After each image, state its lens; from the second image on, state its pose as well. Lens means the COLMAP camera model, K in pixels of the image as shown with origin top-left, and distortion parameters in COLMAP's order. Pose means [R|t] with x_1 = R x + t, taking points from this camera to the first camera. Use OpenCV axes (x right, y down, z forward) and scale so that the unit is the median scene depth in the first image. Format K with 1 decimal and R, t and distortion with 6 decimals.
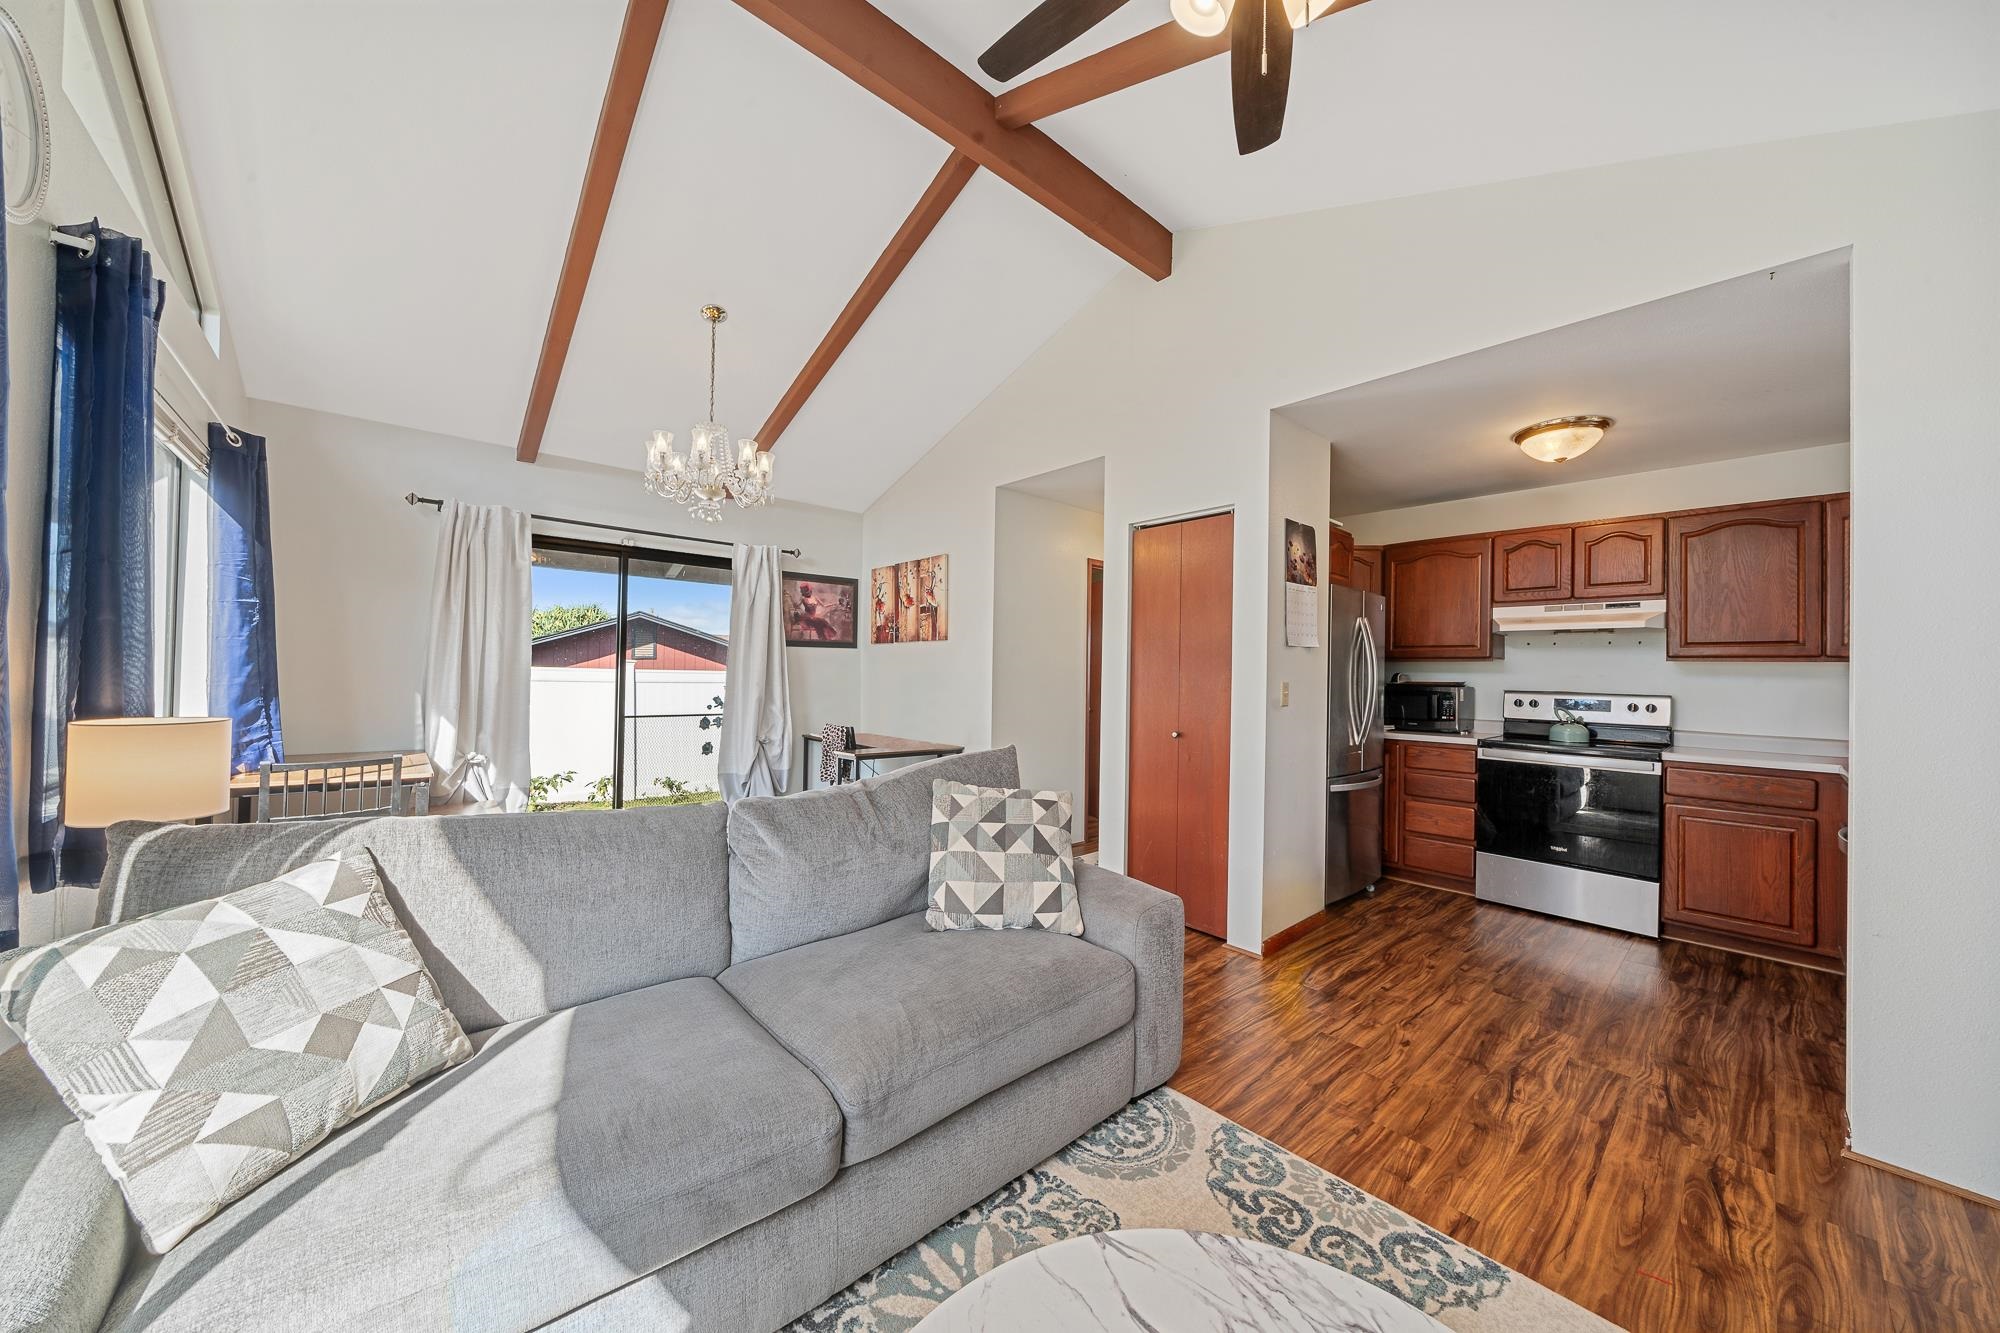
lens RADIAL K [[716.9, 0, 1000.0], [0, 716.9, 666.5], [0, 0, 1]] dist [-0.000810, 0.000059]
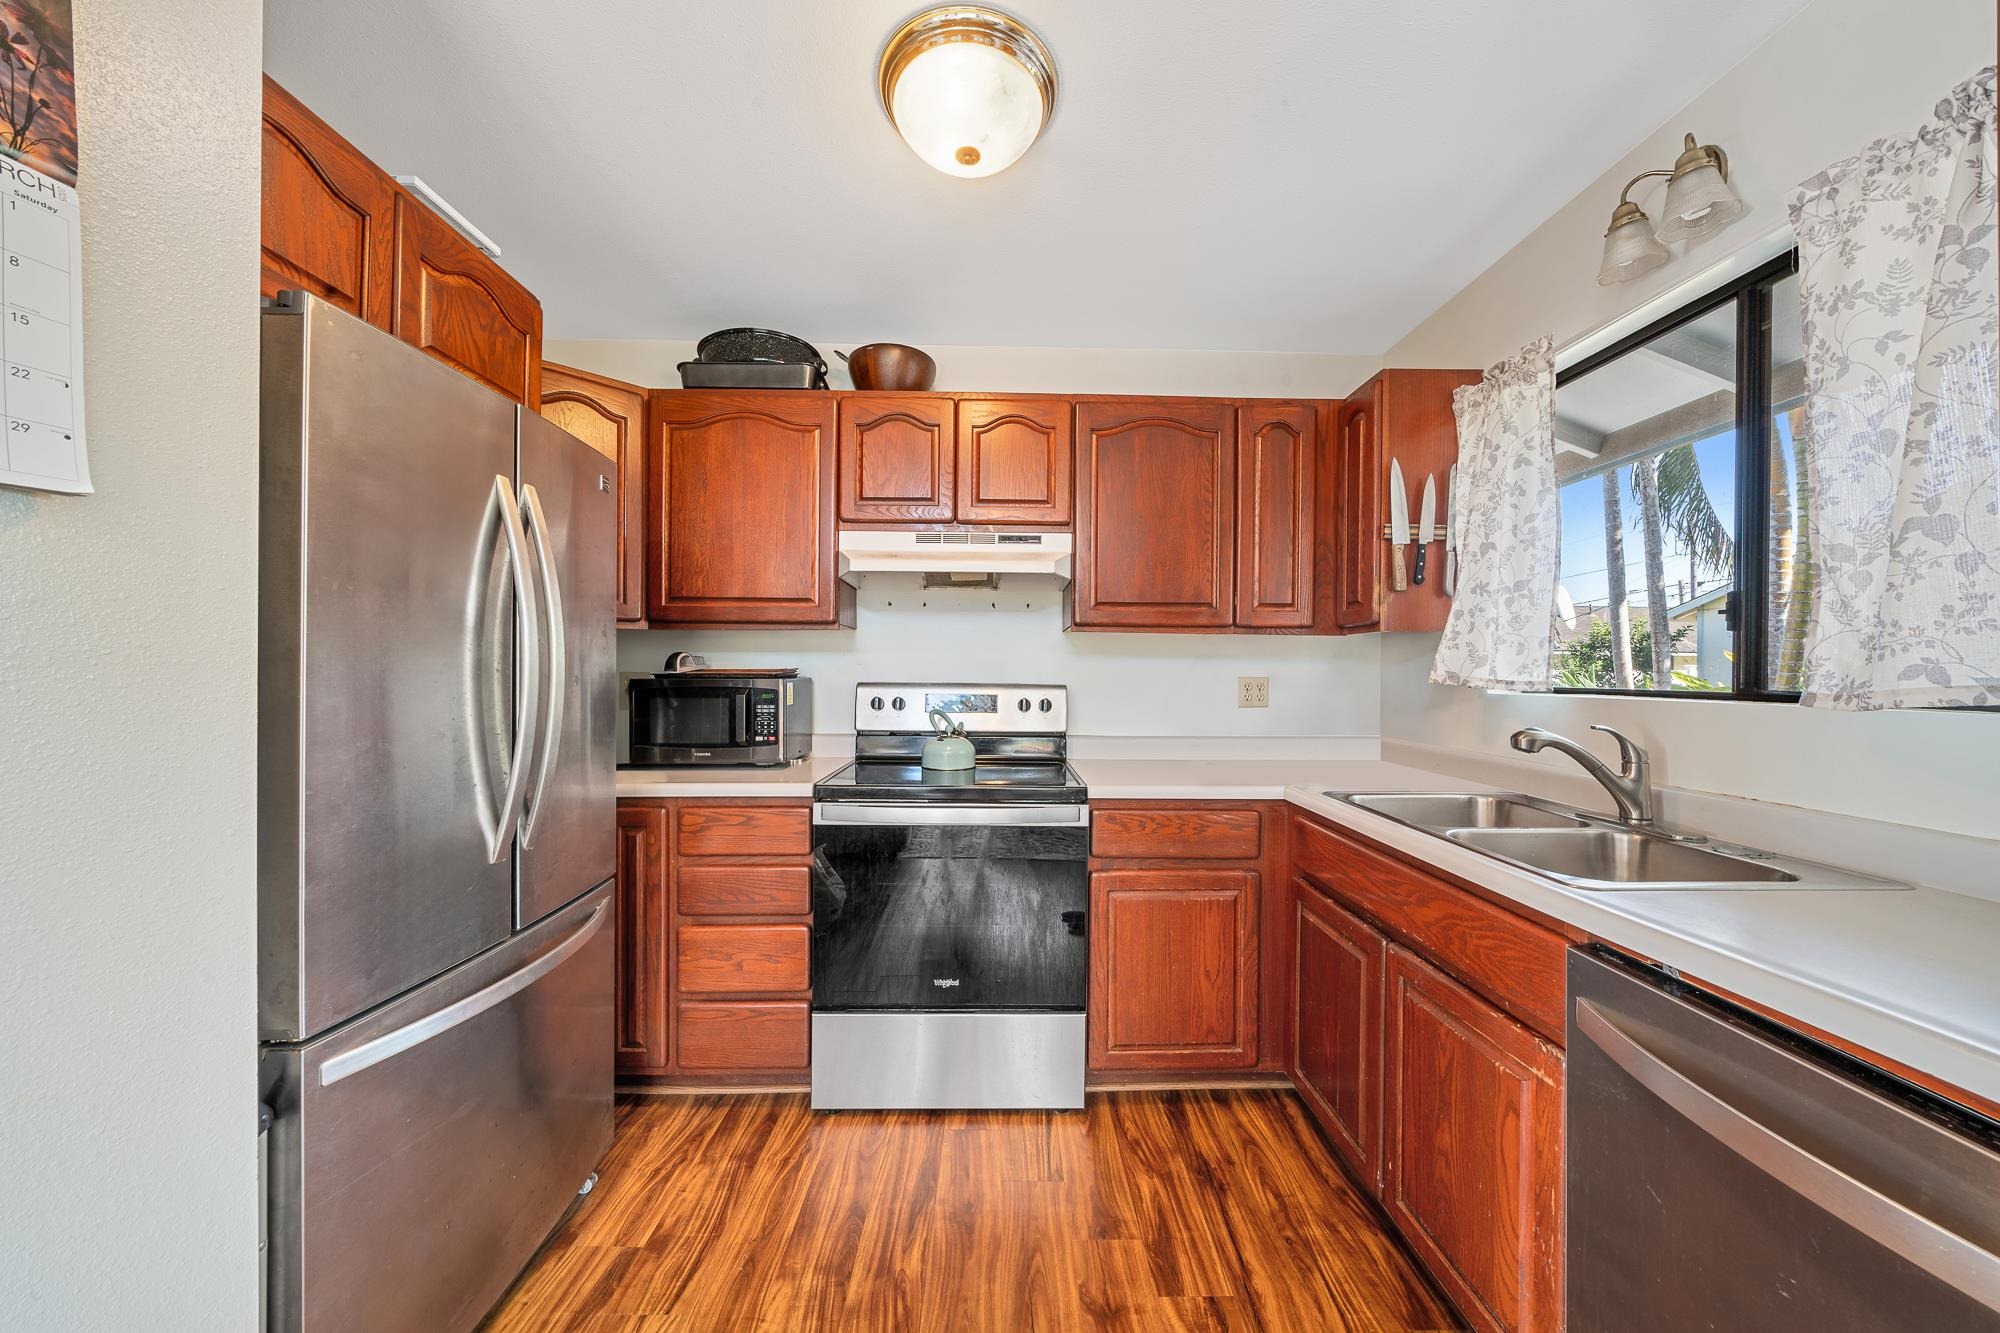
lens RADIAL K [[660.0, 0, 1000.0], [0, 660.0, 666.5], [0, 0, 1]] dist [-0.017277, -0.000030]
pose [[0.669700, -0.009729, 0.742568, 0.420371], [-0.000665, 0.999906, 0.013701, 0.014363], [-0.742631, -0.009670, 0.669631, 0.606849]]
